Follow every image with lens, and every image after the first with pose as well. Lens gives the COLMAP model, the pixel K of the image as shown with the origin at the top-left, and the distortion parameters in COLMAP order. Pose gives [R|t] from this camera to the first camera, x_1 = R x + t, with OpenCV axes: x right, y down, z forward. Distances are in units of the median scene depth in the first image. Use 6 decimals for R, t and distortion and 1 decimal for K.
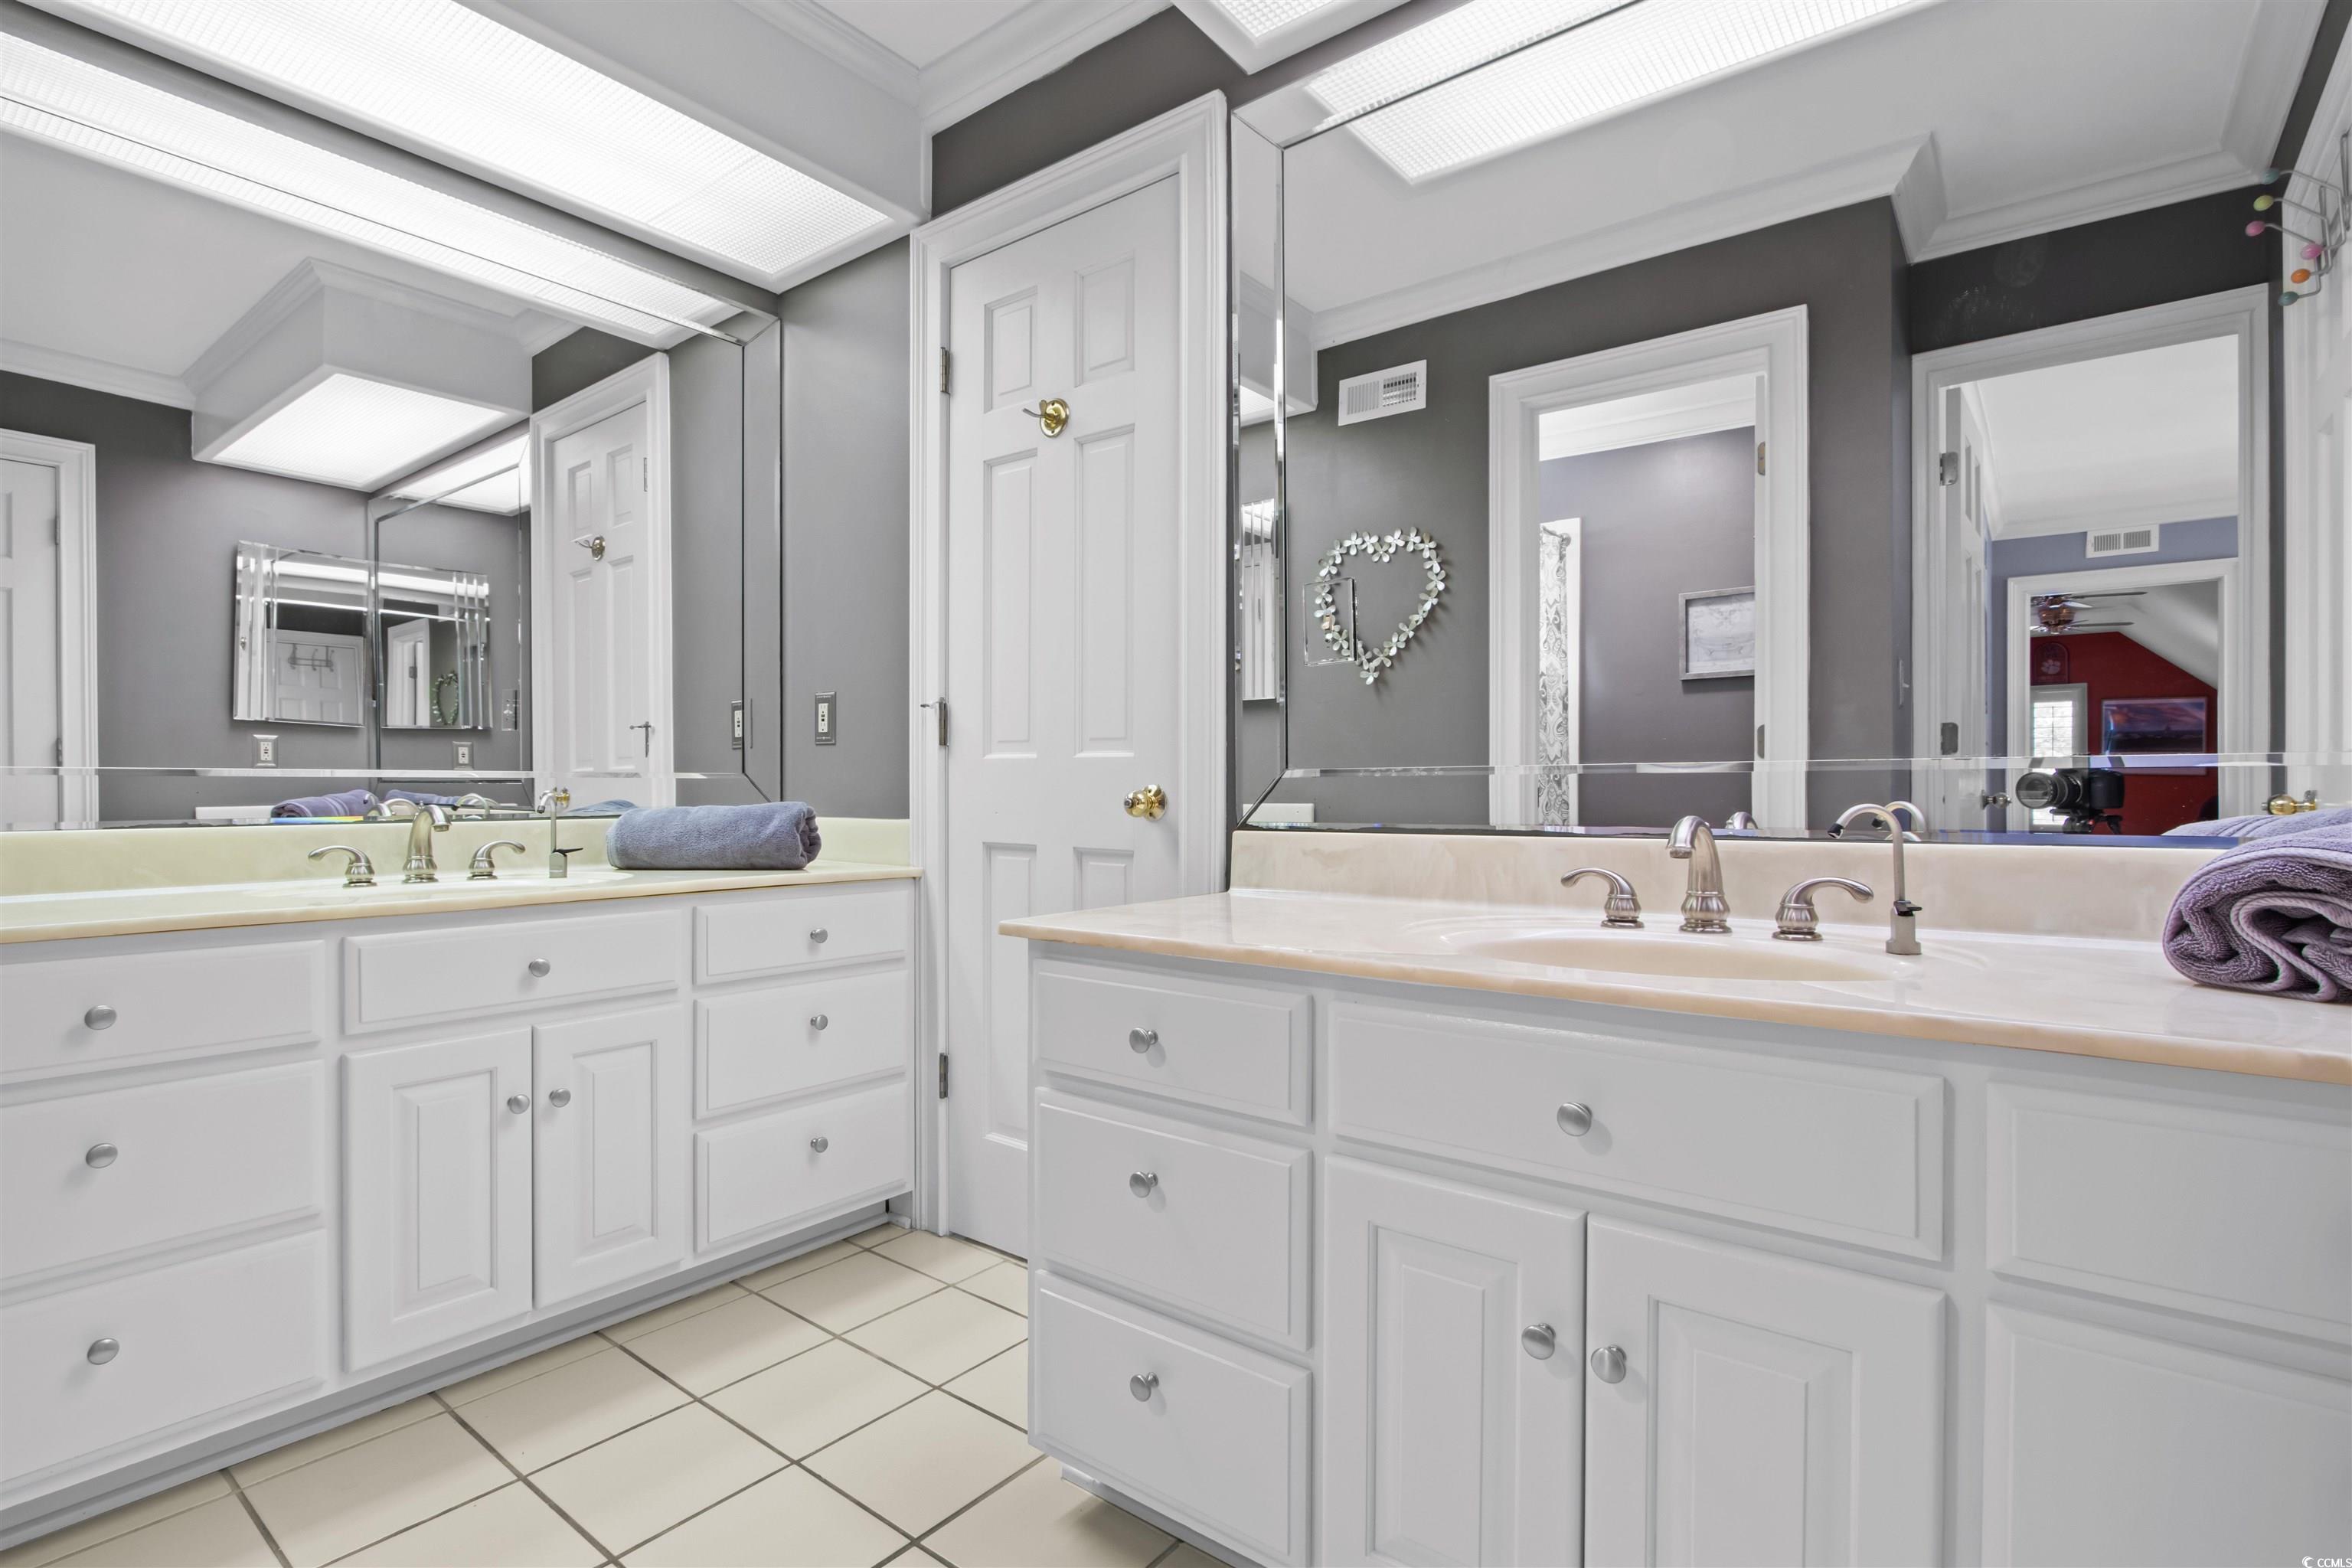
lens RADIAL K [[1110.3, 0, 1167.7], [0, 1110.3, 786.2], [0, 0, 1]] dist [-0.020793, 0.004750]
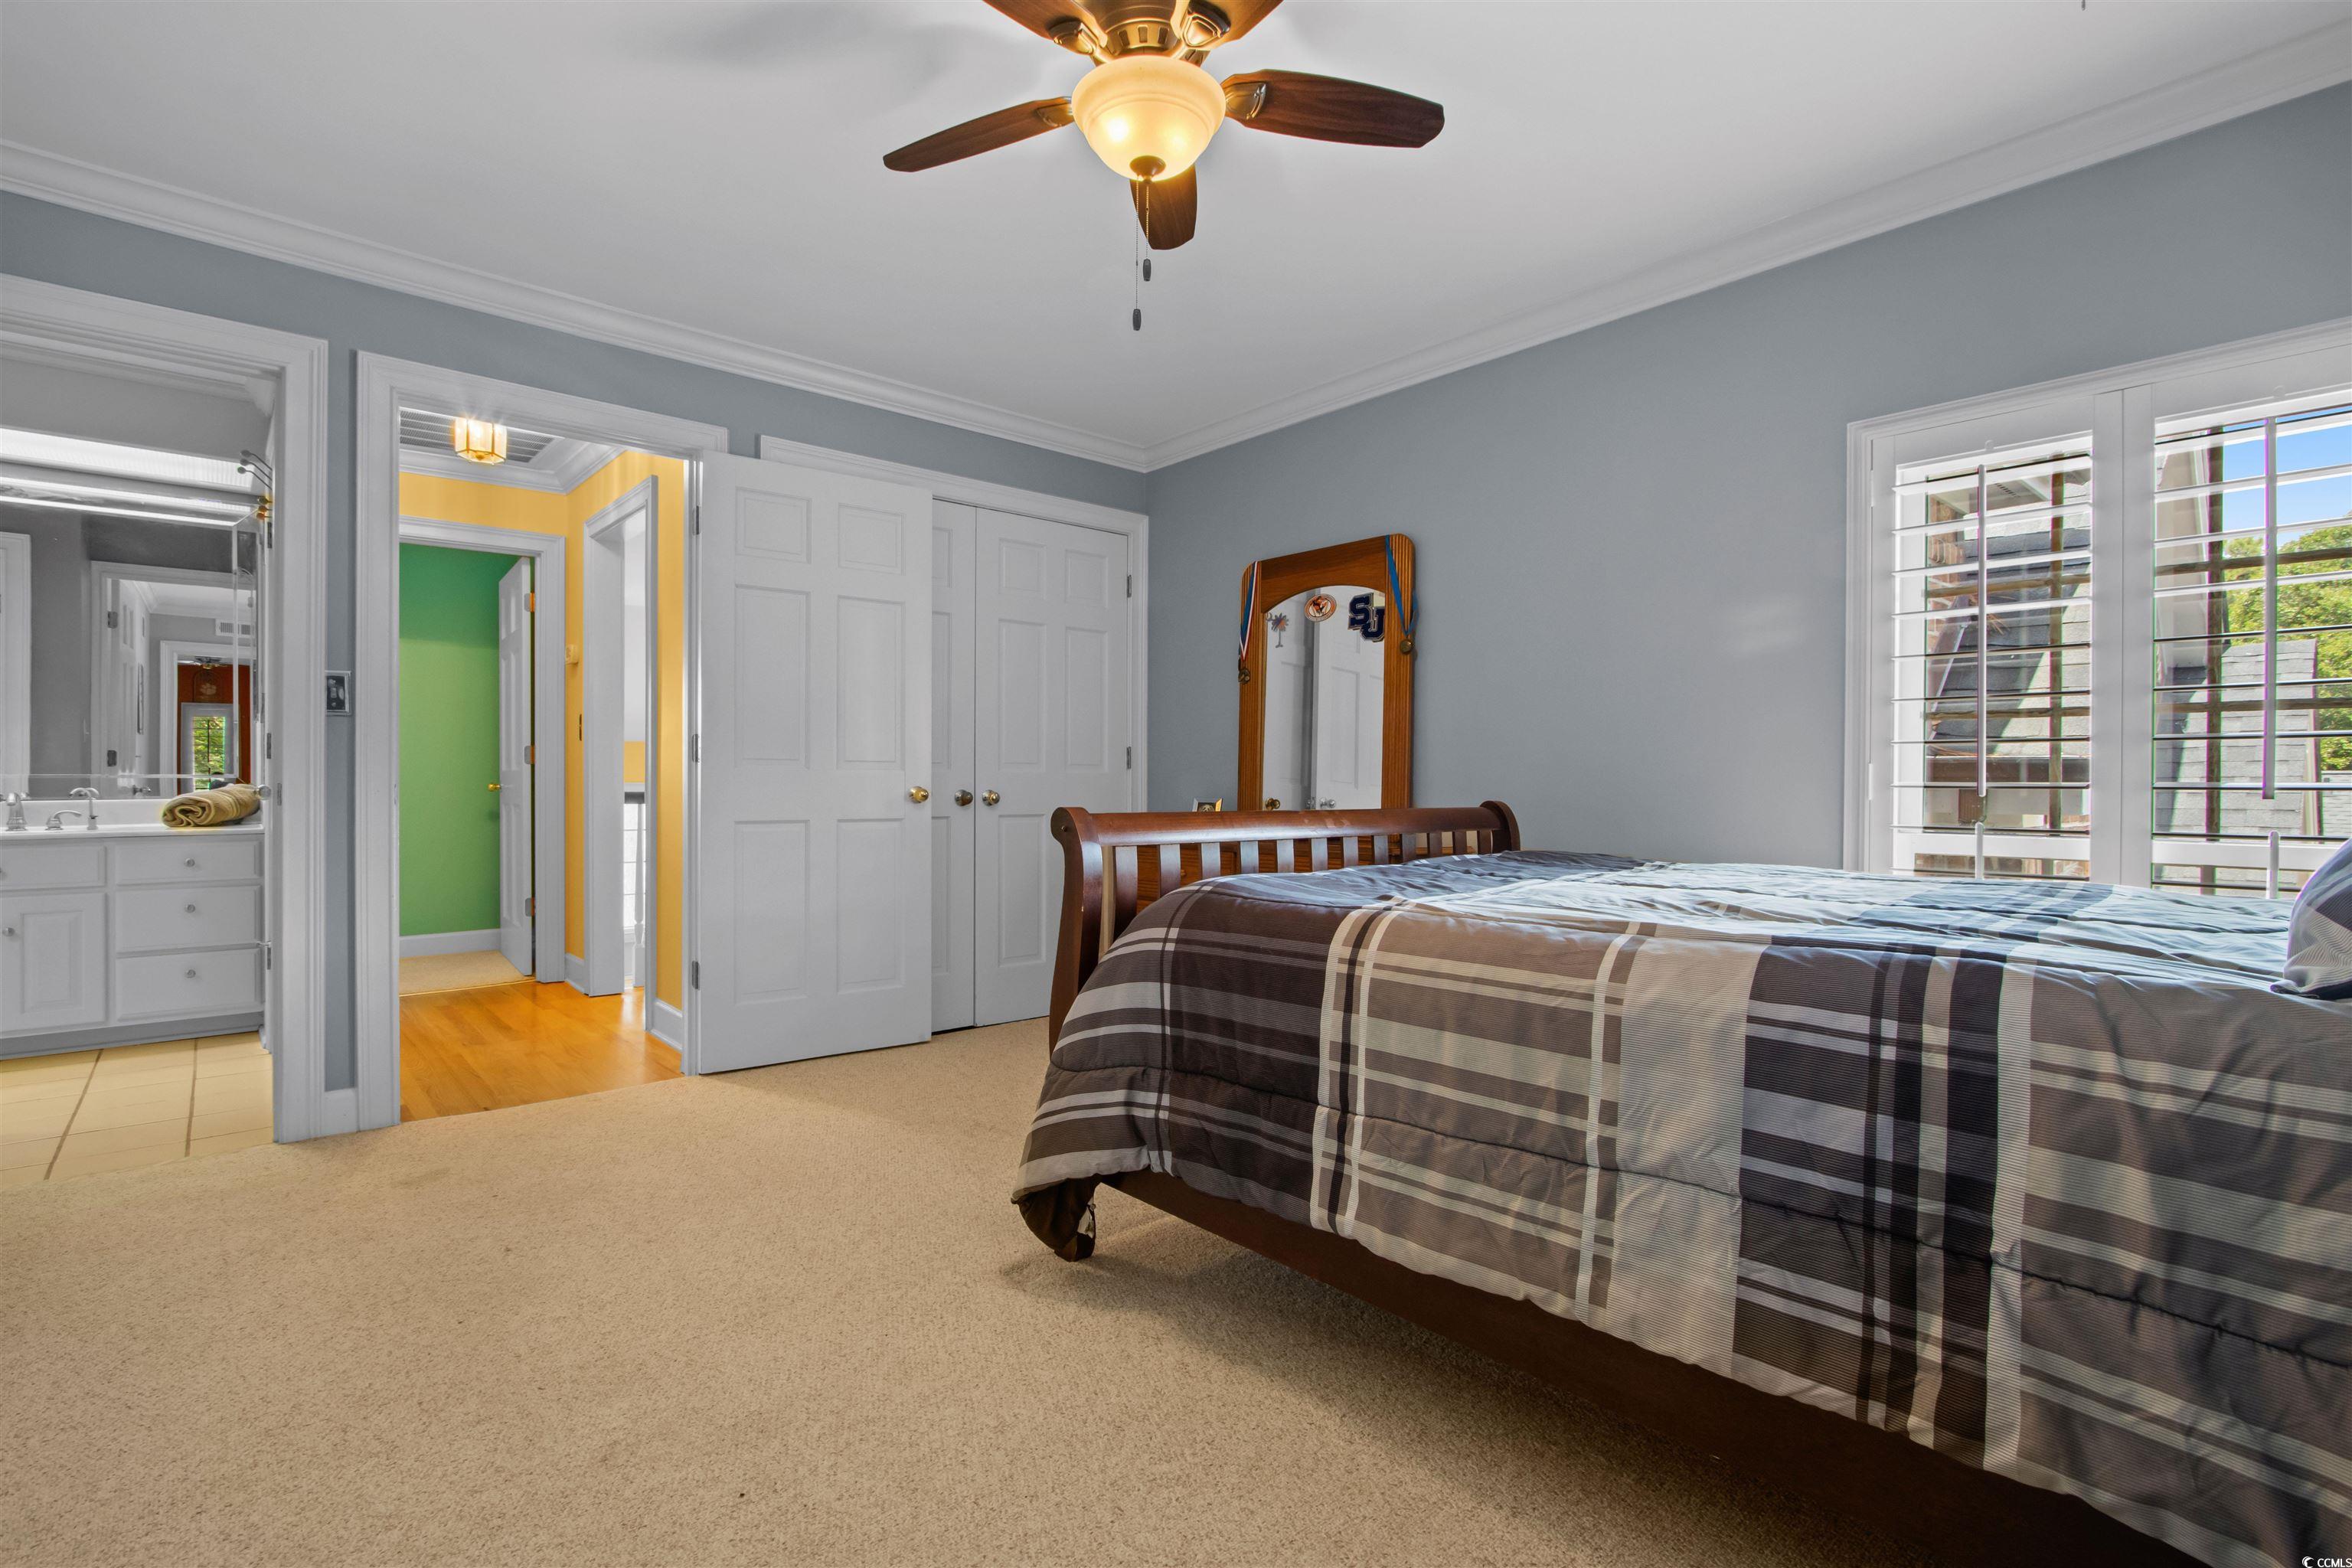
lens RADIAL K [[1110.3, 0, 1175.9], [0, 1110.3, 784.1], [0, 0, 1]] dist [-0.020793, 0.004750]
pose [[0.186676, -0.003631, 0.982415, -0.690883], [-0.002302, 0.999989, 0.004133, -0.006350], [-0.982419, -0.003033, 0.186665, -0.997122]]
